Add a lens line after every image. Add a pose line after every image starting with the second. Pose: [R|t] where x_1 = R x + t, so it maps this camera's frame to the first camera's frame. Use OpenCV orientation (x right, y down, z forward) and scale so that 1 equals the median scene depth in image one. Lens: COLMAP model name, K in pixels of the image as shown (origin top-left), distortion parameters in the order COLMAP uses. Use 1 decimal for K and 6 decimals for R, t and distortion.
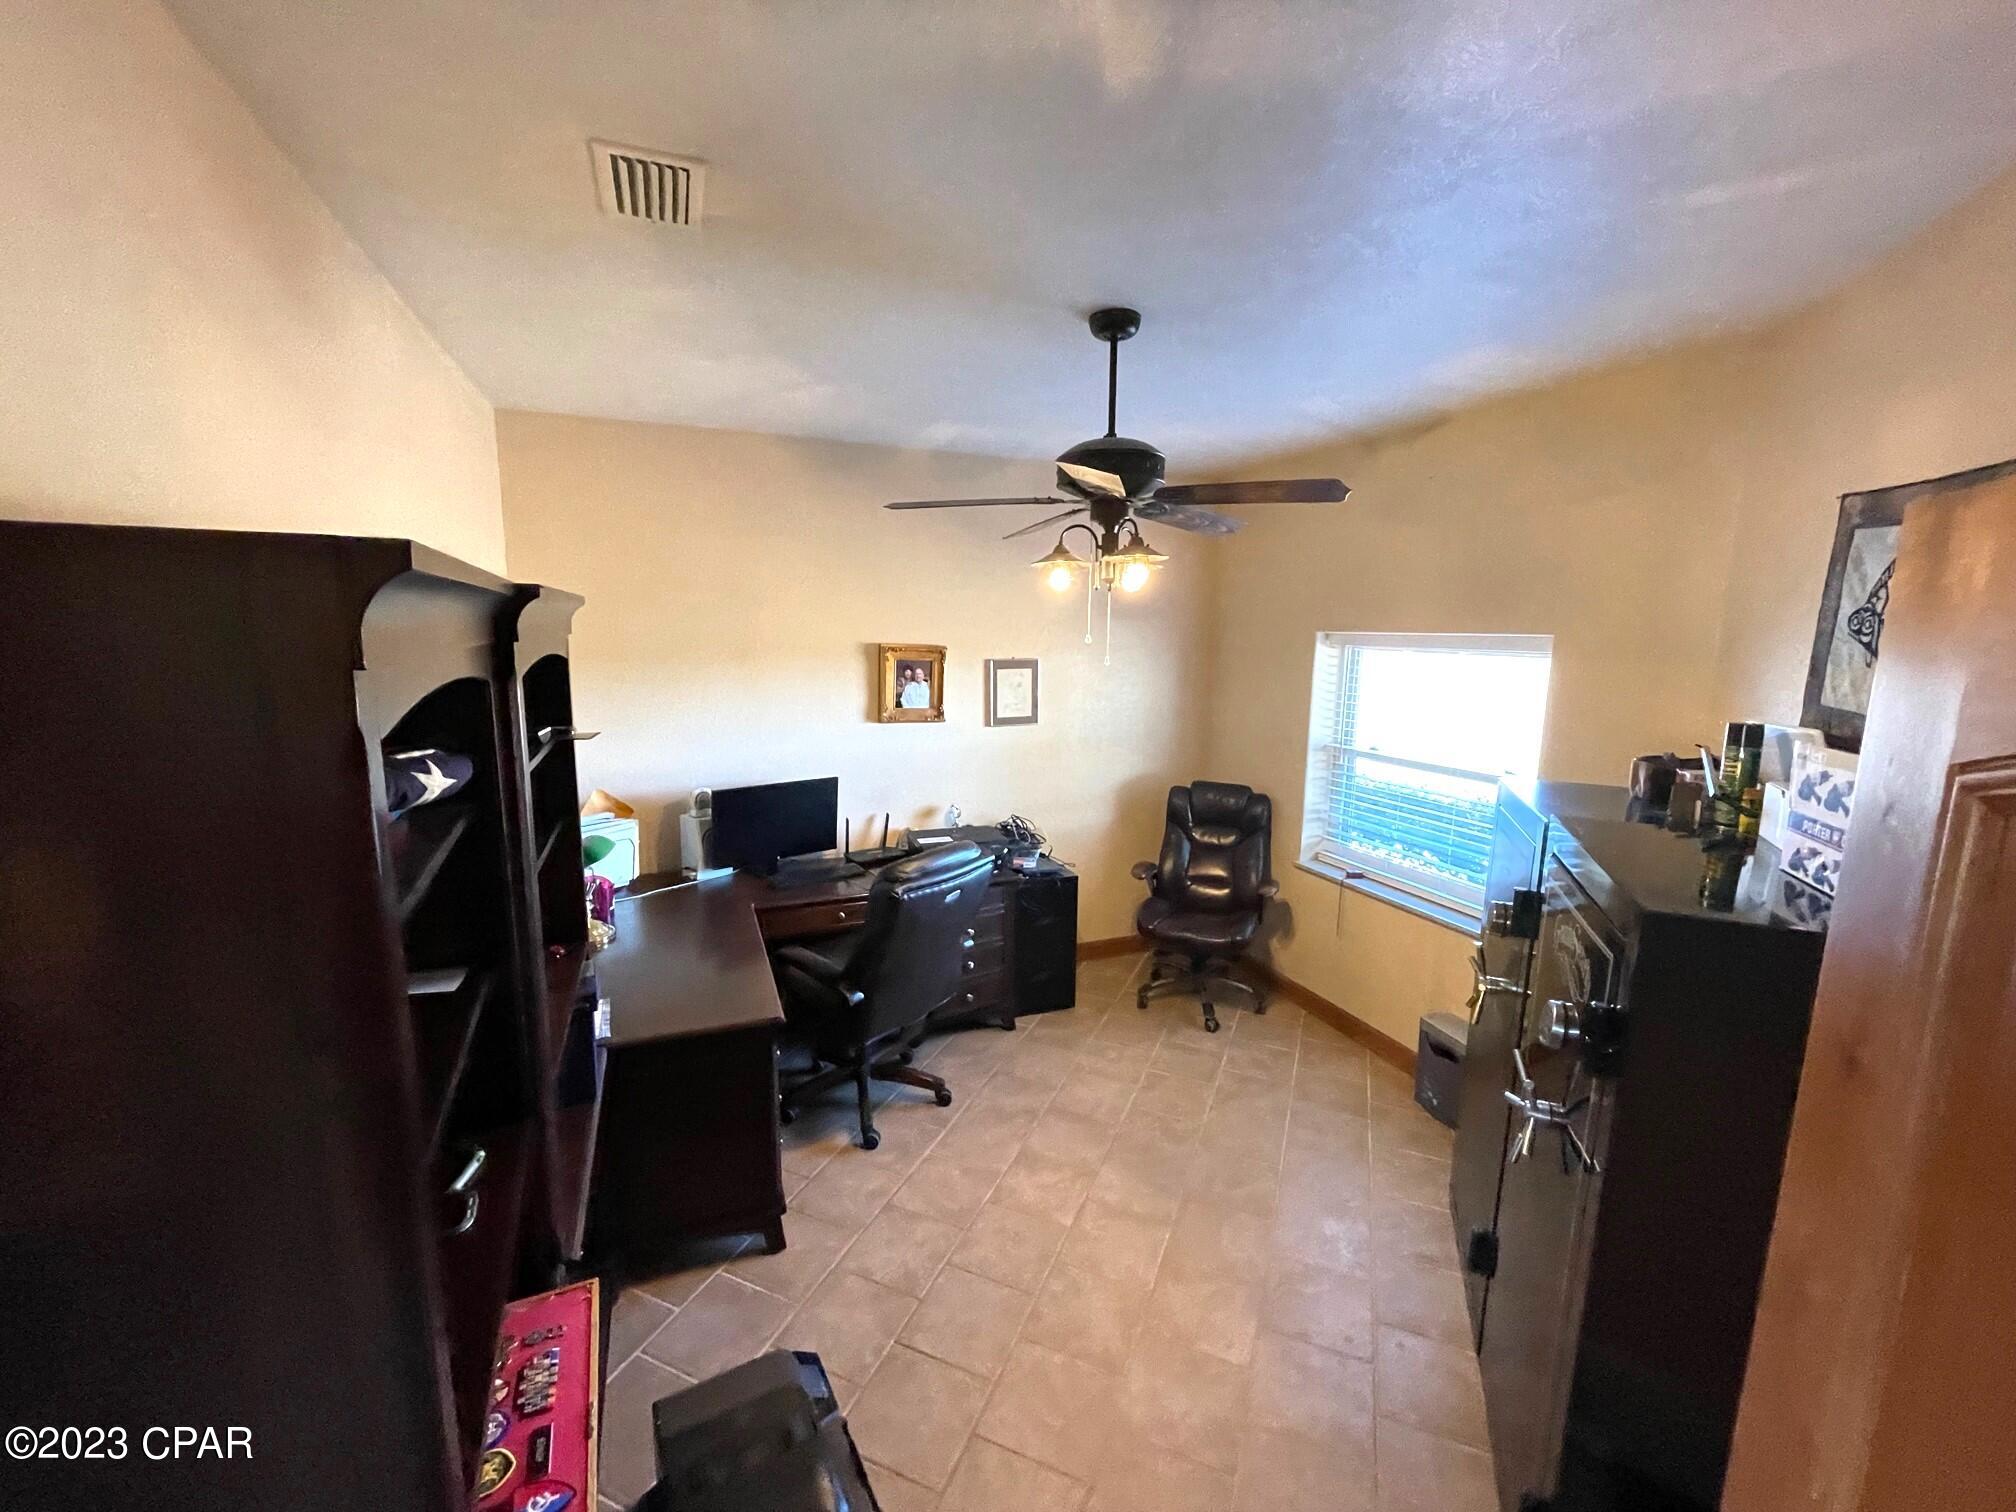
lens RADIAL K [[814.5, 0, 1005.1], [0, 814.5, 754.6], [0, 0, 1]] dist [-0.001681, -0.000501]
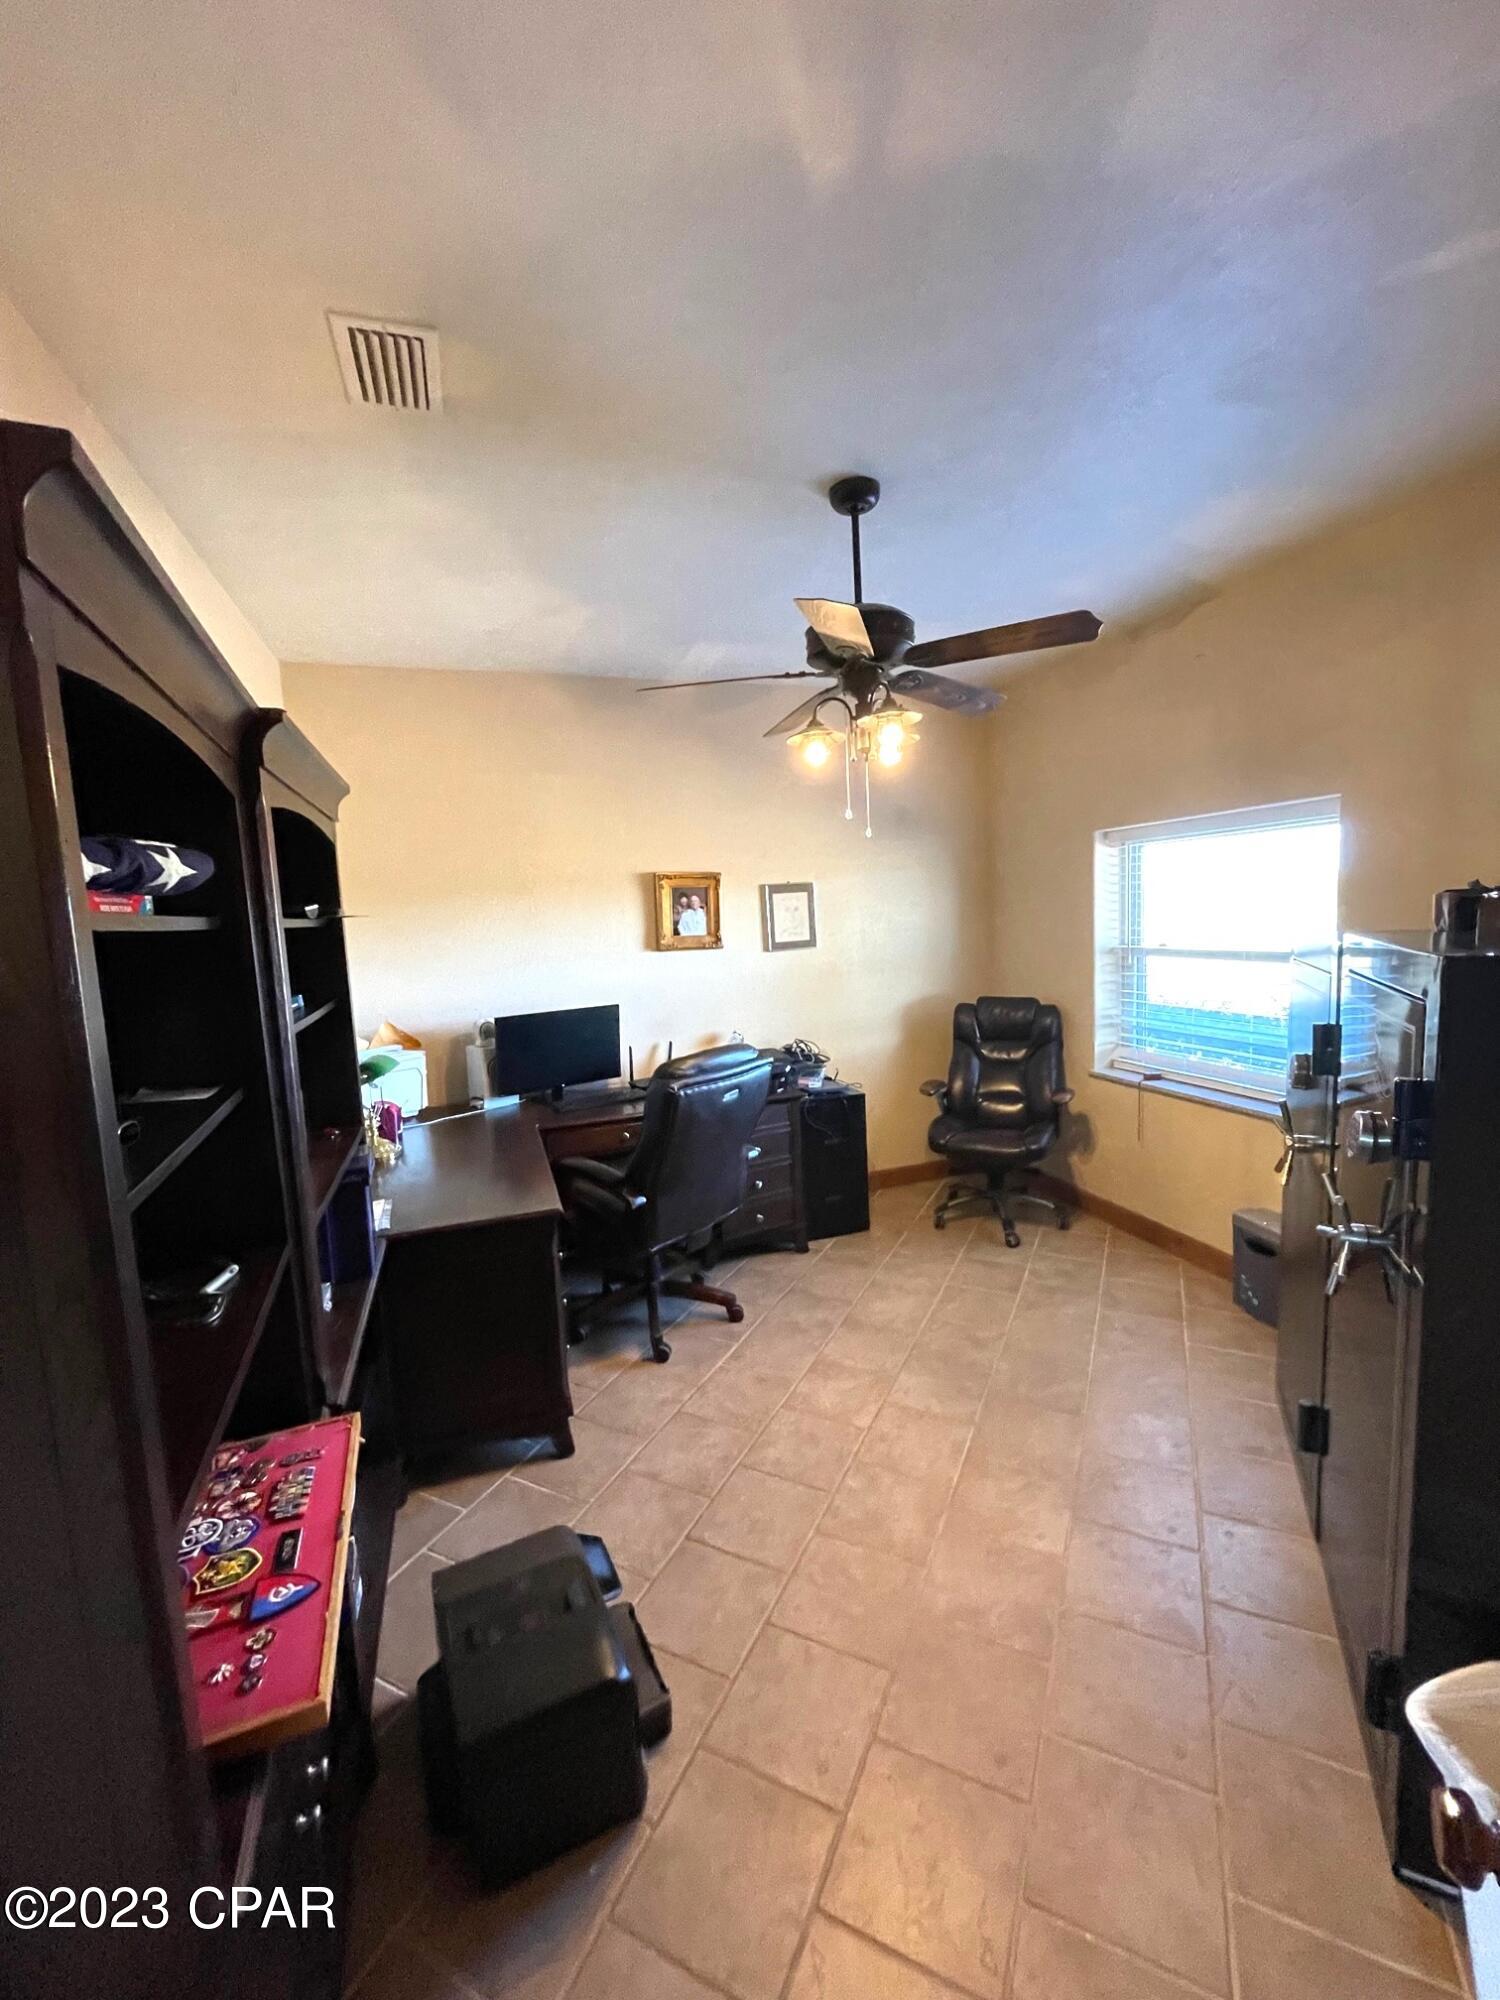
lens RADIAL K [[807.3, 0, 752.6], [0, 807.3, 997.5], [0, 0, 1]] dist [-0.002095, -0.000242]
pose [[0.996711, -0.054610, -0.059872, 0.020399], [0.051460, 0.997270, -0.052952, 0.082016], [0.062600, 0.049697, 0.996801, 0.014443]]
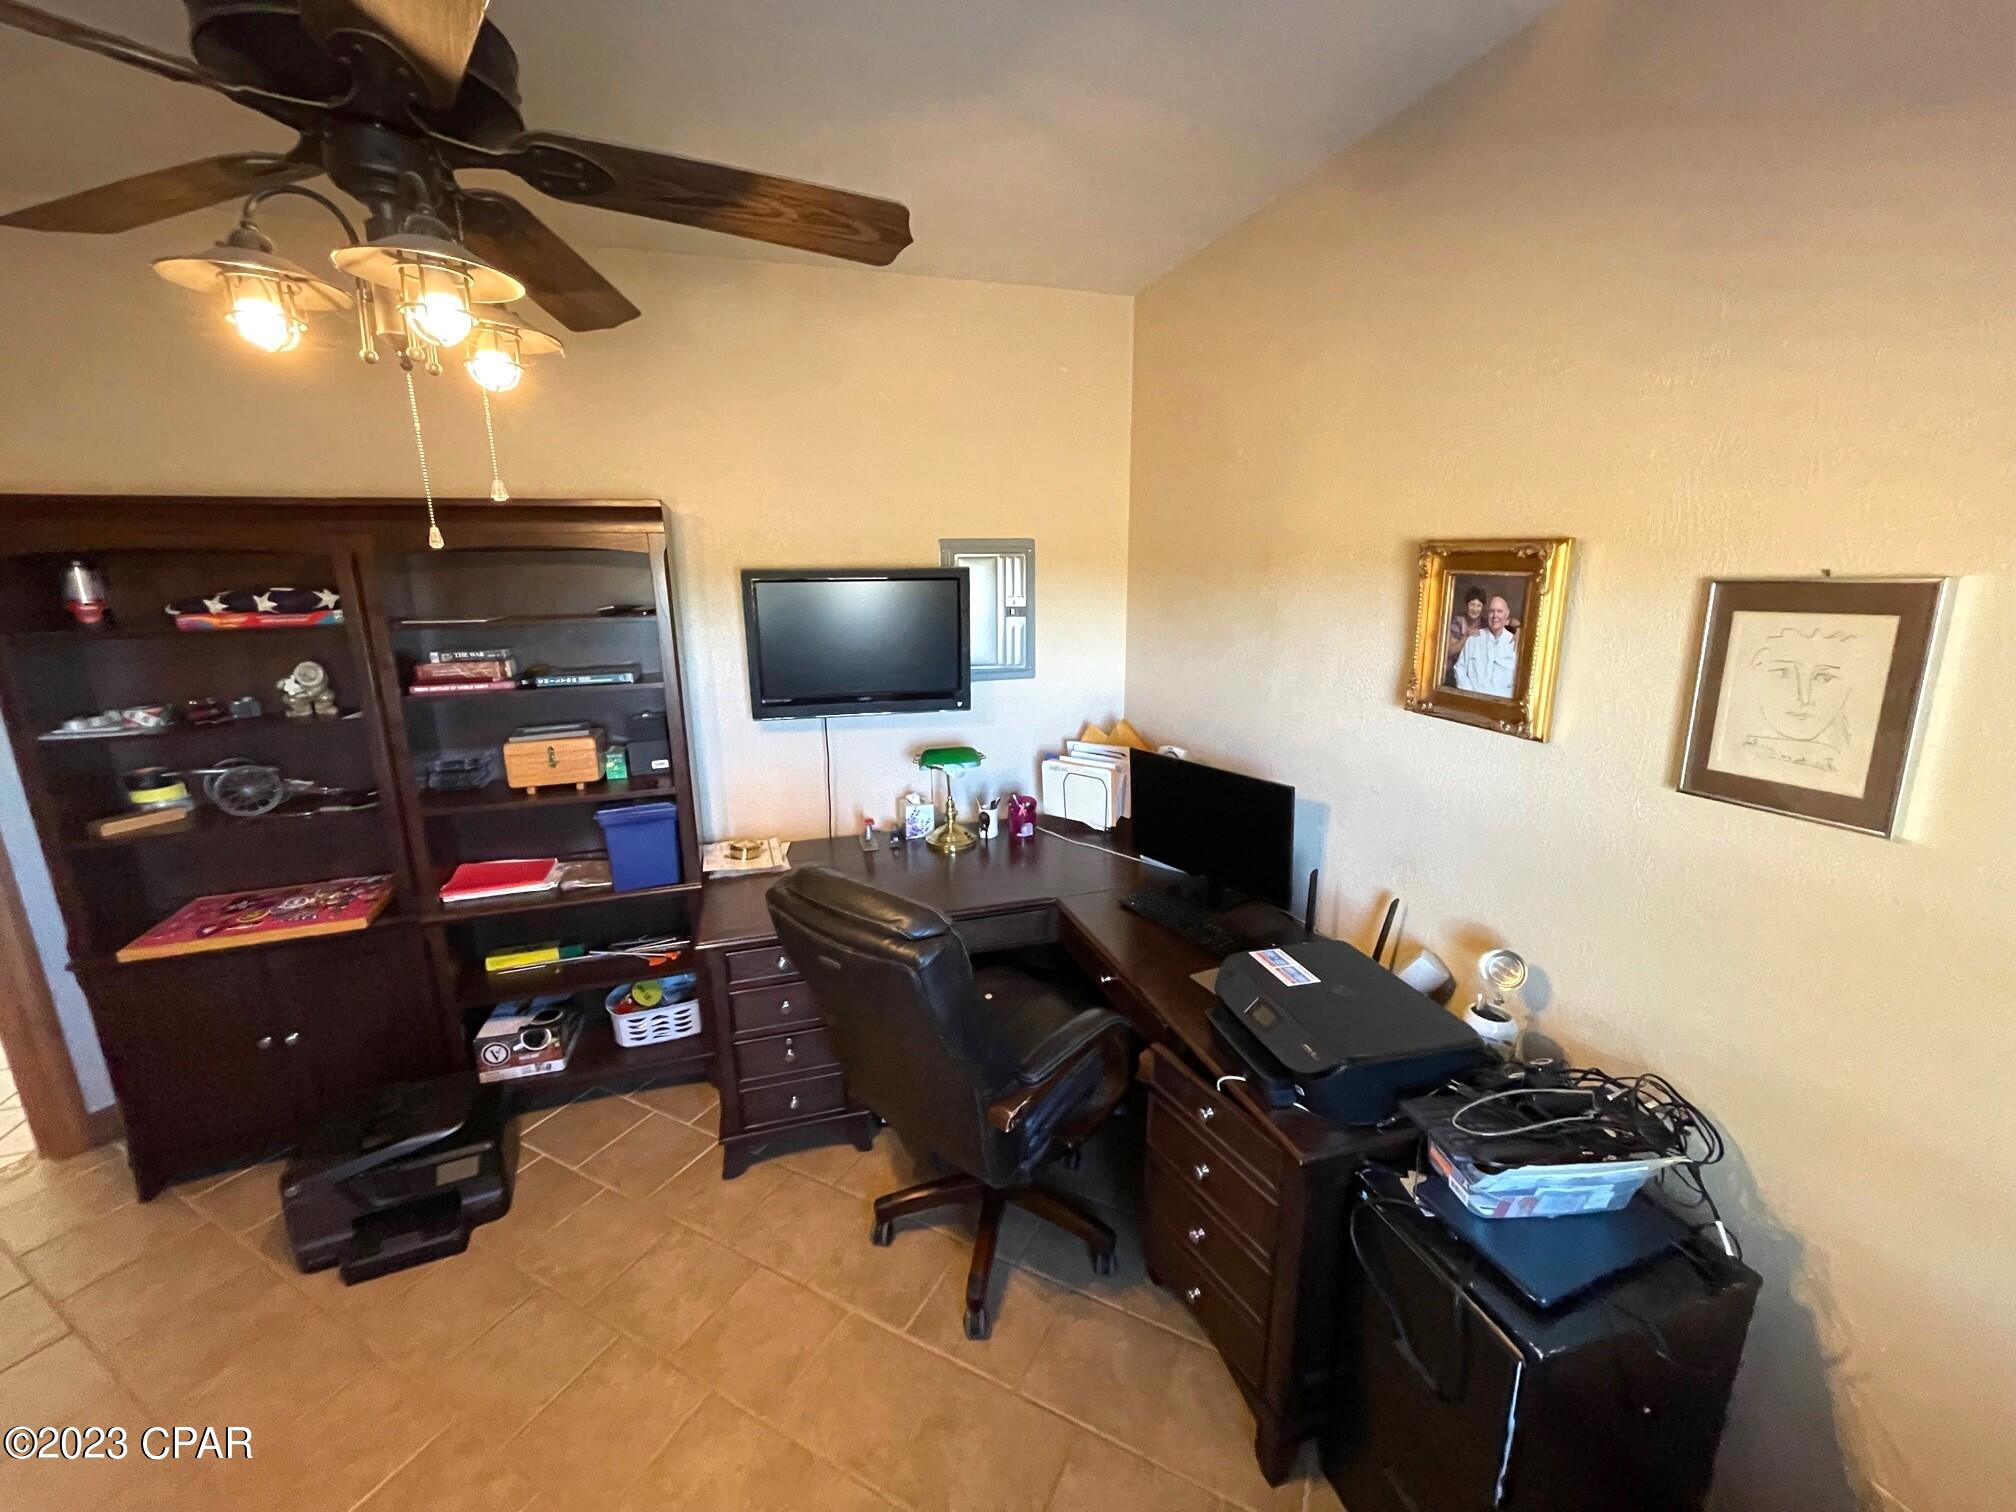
lens RADIAL K [[814.5, 0, 1005.1], [0, 814.5, 754.6], [0, 0, 1]] dist [-0.001681, -0.000501]
pose [[-0.084225, 0.209104, -0.974260, 0.349118], [-0.151840, 0.963622, 0.219947, -0.087516], [0.984810, 0.166457, -0.049411, 0.843256]]
